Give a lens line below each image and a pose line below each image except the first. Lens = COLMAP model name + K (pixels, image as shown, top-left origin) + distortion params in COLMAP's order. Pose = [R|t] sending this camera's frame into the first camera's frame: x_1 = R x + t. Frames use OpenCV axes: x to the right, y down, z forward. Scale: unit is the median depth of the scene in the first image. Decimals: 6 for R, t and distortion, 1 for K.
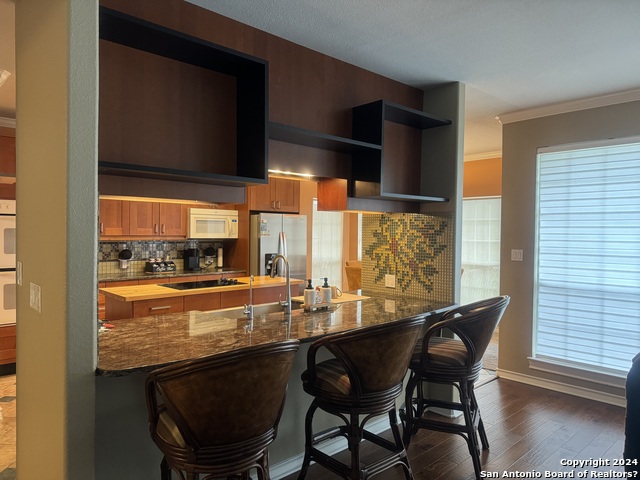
lens RADIAL K [[448.0, 0, 320.9], [0, 448.0, 241.7], [0, 0, 1]] dist [0.132281, -0.193696]
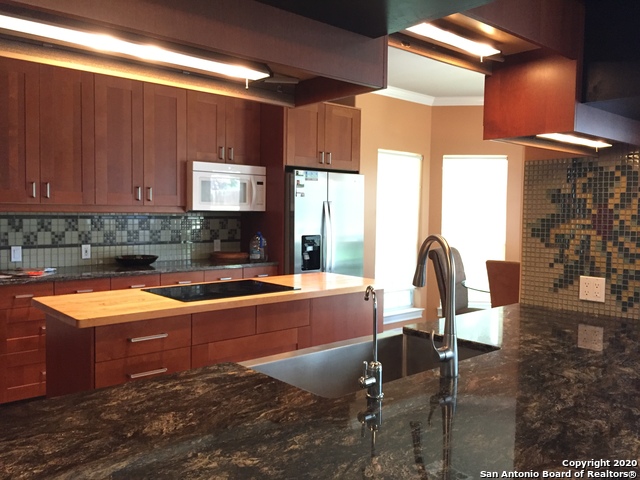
lens RADIAL K [[552.7, 0, 321.8], [0, 552.7, 236.8], [0, 0, 1]] dist [0.092327, -0.139162]
pose [[0.999562, 0.002596, -0.029466, -0.089190], [-0.001832, 0.999663, 0.025905, 0.008584], [0.029523, -0.025840, 0.999230, 0.244112]]
